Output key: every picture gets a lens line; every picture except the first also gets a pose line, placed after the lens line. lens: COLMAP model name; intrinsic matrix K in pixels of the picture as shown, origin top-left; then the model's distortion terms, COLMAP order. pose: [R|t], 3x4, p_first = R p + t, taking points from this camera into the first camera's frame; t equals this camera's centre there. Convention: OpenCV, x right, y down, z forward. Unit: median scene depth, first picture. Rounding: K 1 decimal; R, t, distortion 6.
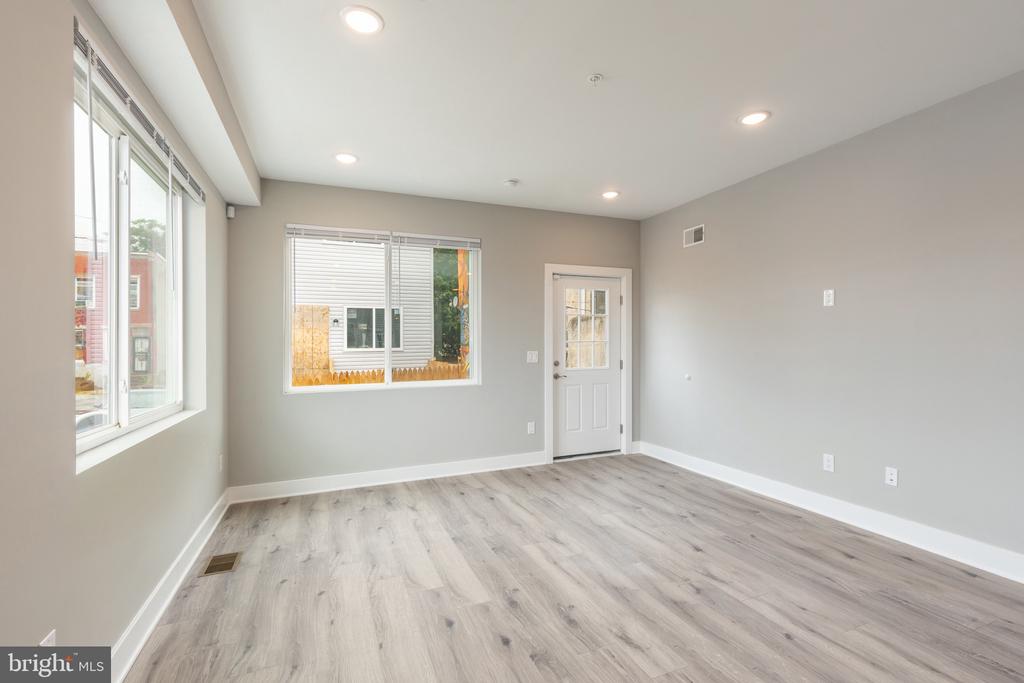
lens RADIAL K [[462.3, 0, 525.7], [0, 462.3, 345.2], [0, 0, 1]] dist [0.007751, -0.002664]
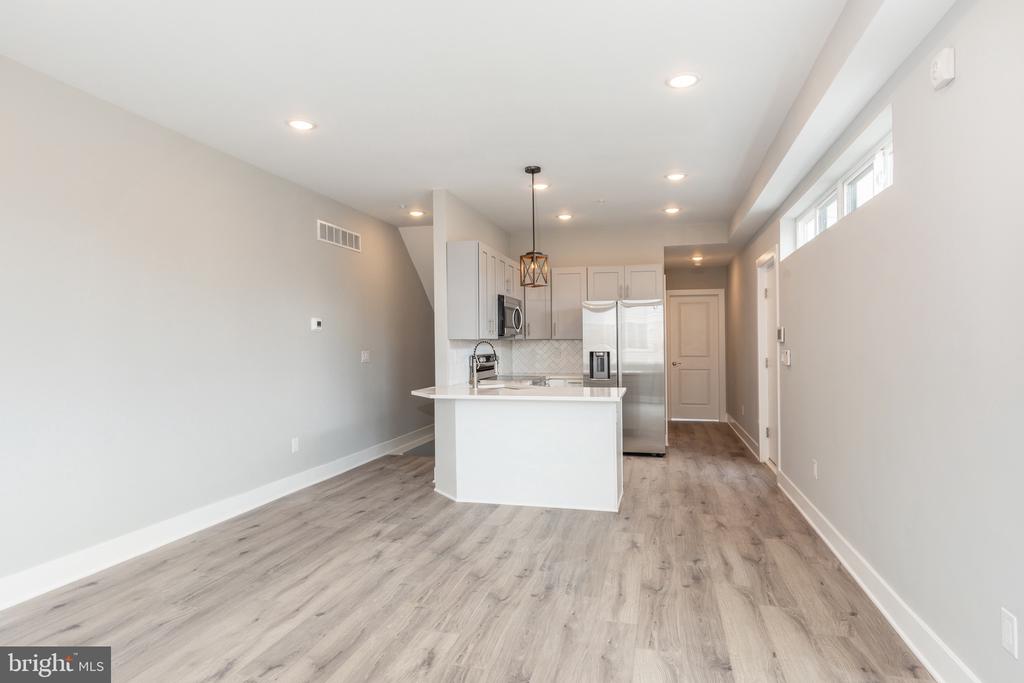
lens RADIAL K [[589.5, 0, 511.7], [0, 589.5, 338.7], [0, 0, 1]] dist [0.000745, -0.000958]
pose [[-0.790763, 0.020522, 0.611778, -0.330084], [0.013690, 0.999781, -0.015842, 0.005744], [-0.611969, -0.004152, -0.790871, 0.931405]]
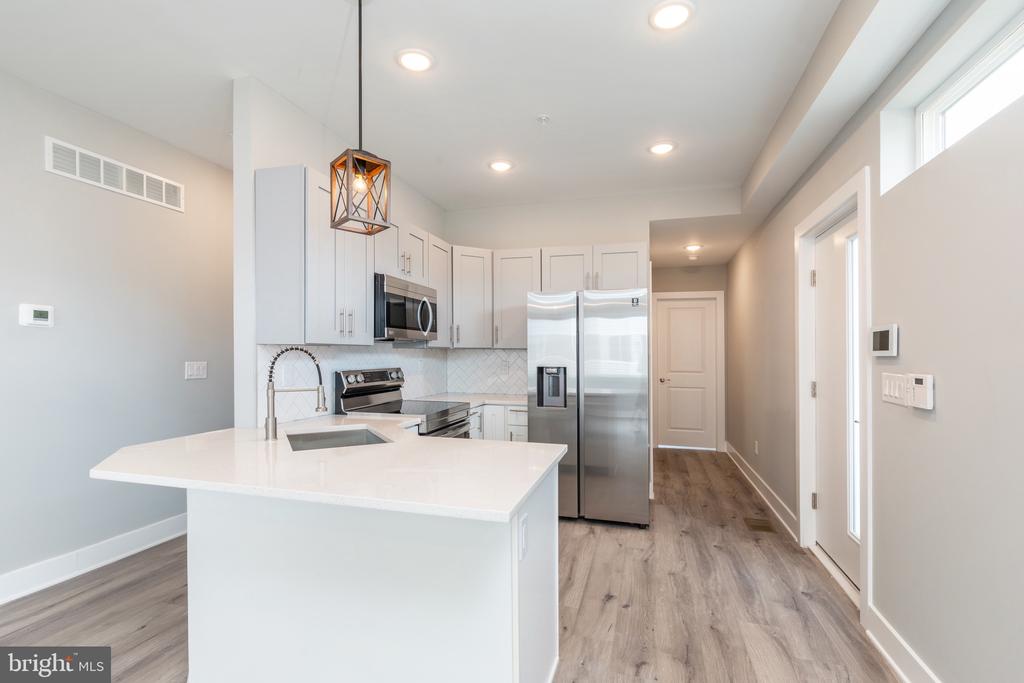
lens RADIAL K [[478.3, 0, 510.6], [0, 478.3, 345.0], [0, 0, 1]] dist [-0.003441, -0.000774]
pose [[-0.769519, 0.019213, 0.638335, -0.029402], [0.002040, 0.999616, -0.027627, 0.002391], [-0.638621, -0.019957, -0.769263, 0.215591]]
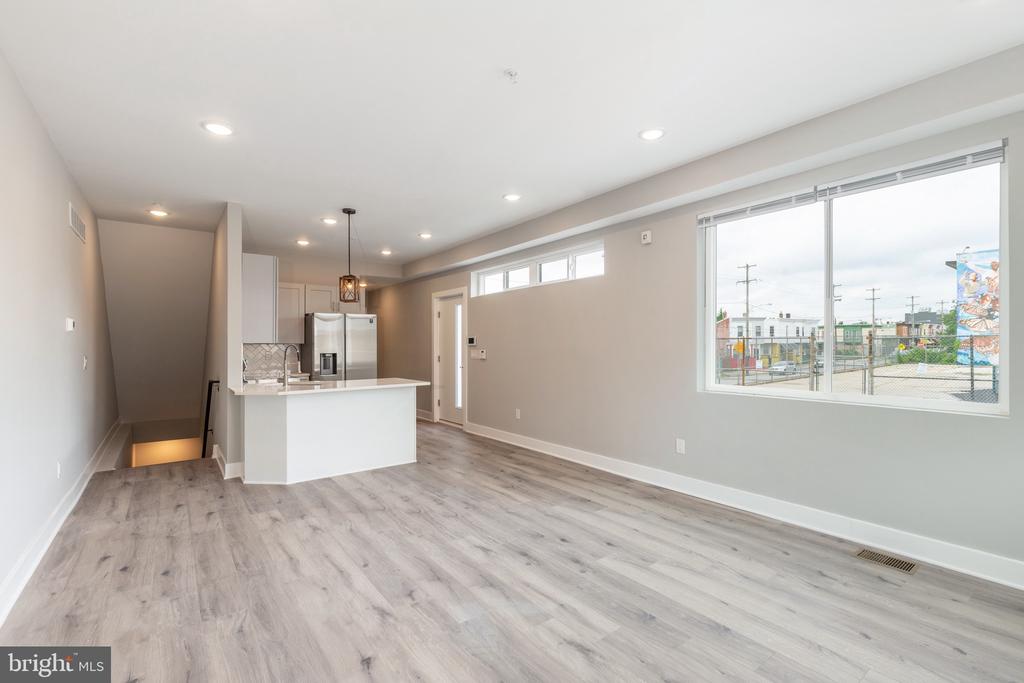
lens RADIAL K [[462.3, 0, 520.1], [0, 462.3, 341.3], [0, 0, 1]] dist [0.007751, -0.002664]
pose [[-0.969226, 0.017009, -0.245586, 0.230768], [0.018595, 0.999819, -0.004139, -0.003387], [0.245471, -0.008578, -0.969366, 1.235967]]
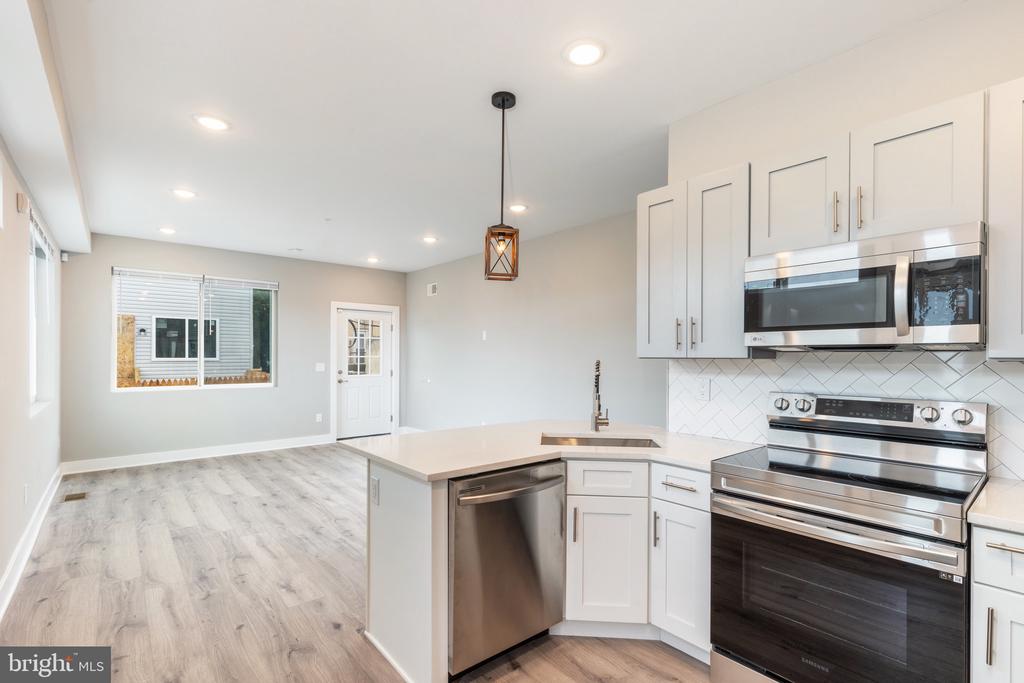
lens RADIAL K [[462.3, 0, 517.9], [0, 462.3, 365.5], [0, 0, 1]] dist [0.007751, -0.002664]
pose [[0.953660, 0.009736, 0.300730, 0.204619], [-0.015233, 0.999757, 0.015938, -0.014401], [-0.300502, -0.019781, 0.953576, -0.652515]]
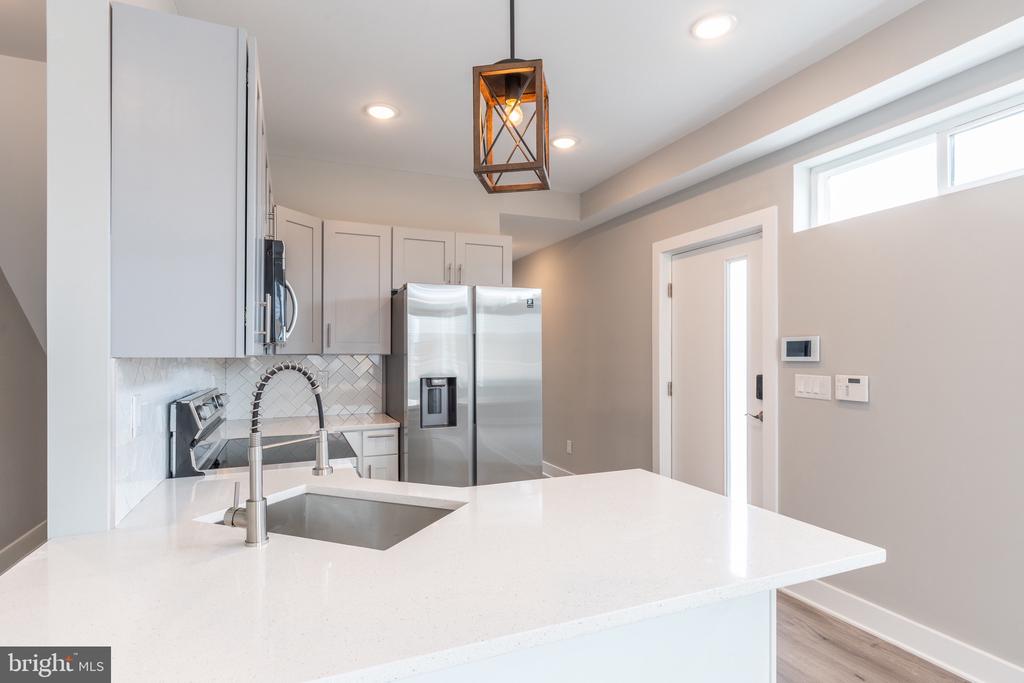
lens RADIAL K [[531.7, 0, 518.6], [0, 531.7, 336.4], [0, 0, 1]] dist [0.016025, -0.000286]
pose [[-0.999834, 0.016925, 0.006721, 0.358398], [0.016685, 0.999270, -0.034370, -0.013634], [-0.007298, -0.034252, -0.999387, 0.284304]]
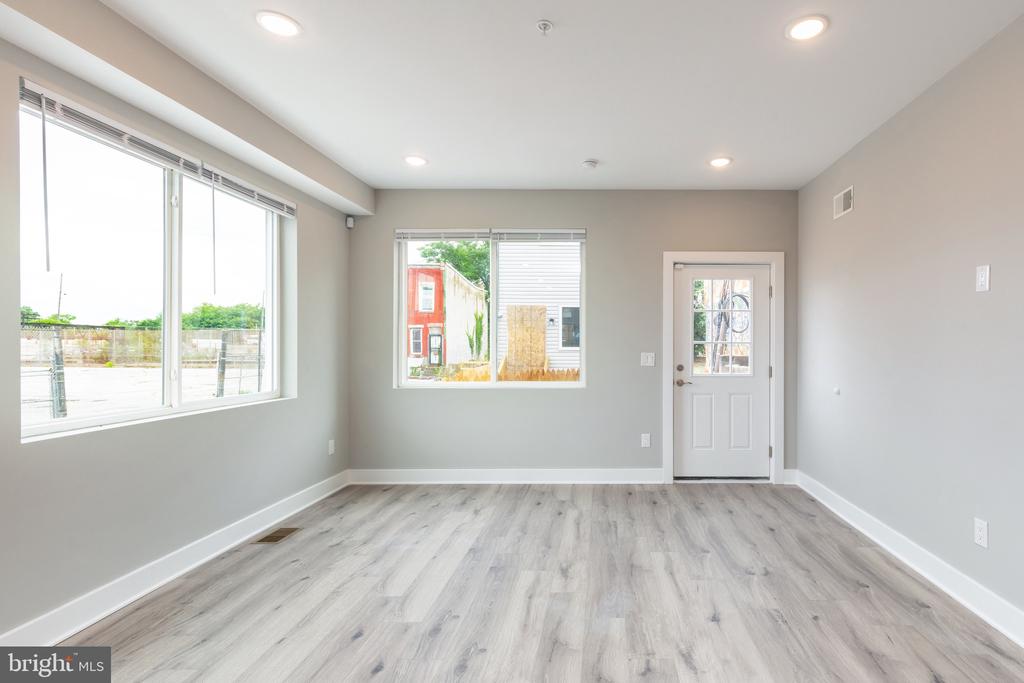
lens RADIAL K [[490.9, 0, 607.1], [0, 490.9, 345.1], [0, 0, 1]] dist [0.005704, 0.000990]
pose [[0.923505, 0.012983, -0.383365, 0.373696], [-0.013148, 0.999911, 0.002189, -0.003187], [0.383360, 0.003019, 0.923594, 0.139863]]
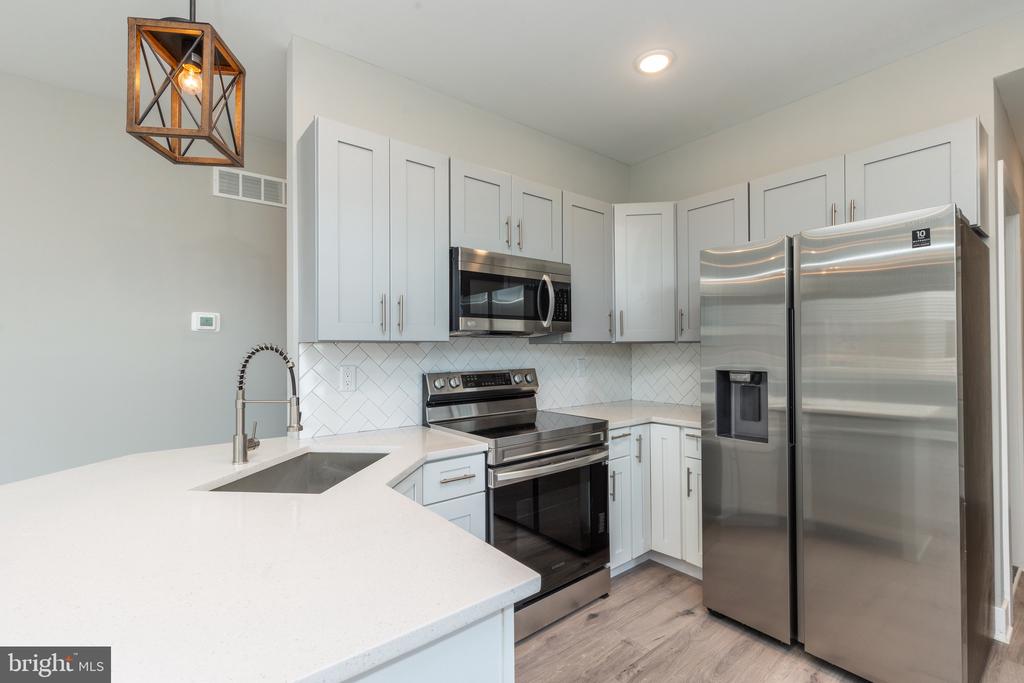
lens RADIAL K [[462.3, 0, 507.5], [0, 462.3, 347.9], [0, 0, 1]] dist [0.007751, -0.002664]
pose [[-0.263217, 0.019004, 0.964549, 0.056355], [0.008118, 0.999814, -0.017483, 0.000347], [-0.964702, 0.003228, -0.263322, -0.139217]]
